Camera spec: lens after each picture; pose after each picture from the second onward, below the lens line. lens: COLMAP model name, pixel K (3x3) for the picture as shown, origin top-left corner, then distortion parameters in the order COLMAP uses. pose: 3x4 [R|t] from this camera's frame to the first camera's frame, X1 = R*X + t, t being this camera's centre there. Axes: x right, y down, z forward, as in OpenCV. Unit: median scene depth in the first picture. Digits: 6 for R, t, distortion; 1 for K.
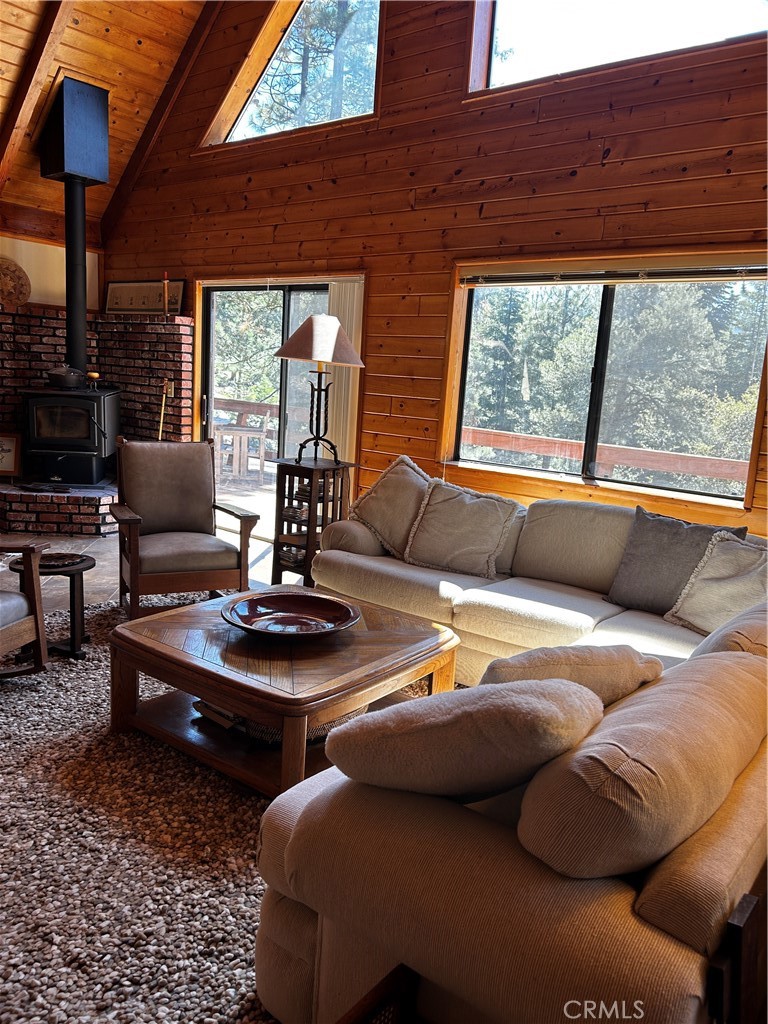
lens RADIAL K [[776.6, 0, 378.8], [0, 776.6, 512.8], [0, 0, 1]] dist [0.055013, -0.075034]
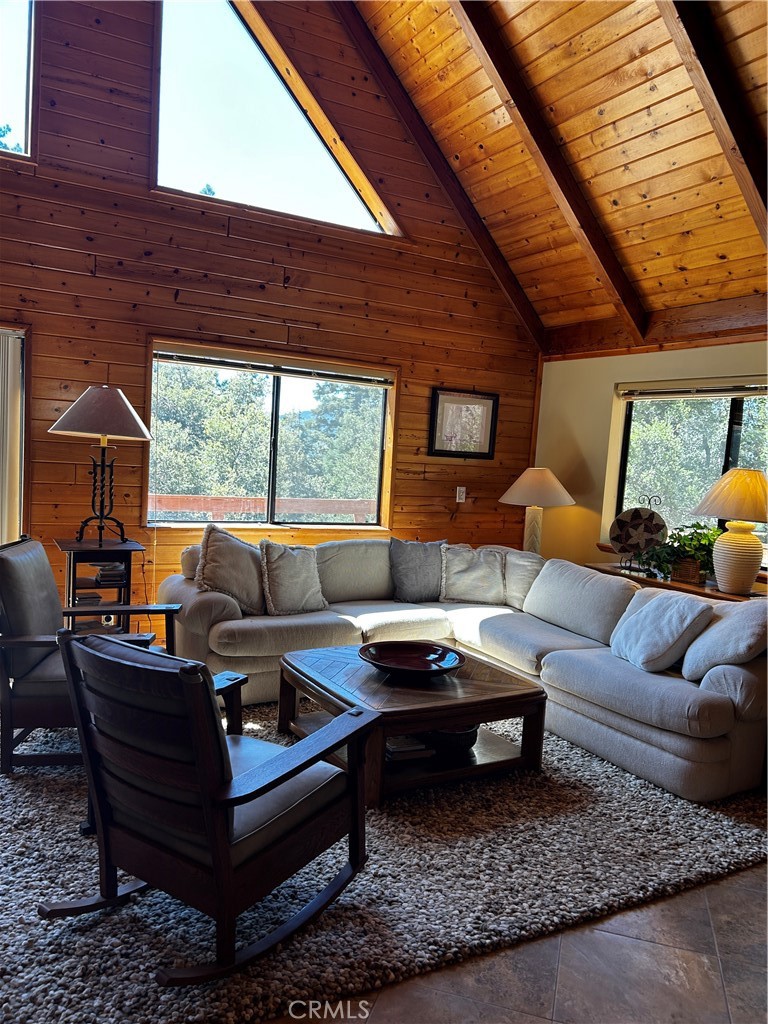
lens RADIAL K [[776.6, 0, 378.8], [0, 776.6, 512.8], [0, 0, 1]] dist [0.055013, -0.075034]
pose [[0.366901, -0.116192, 0.922975, -0.815041], [0.122152, 0.989596, 0.076021, -0.132588], [-0.922205, 0.084852, 0.377277, 0.347773]]
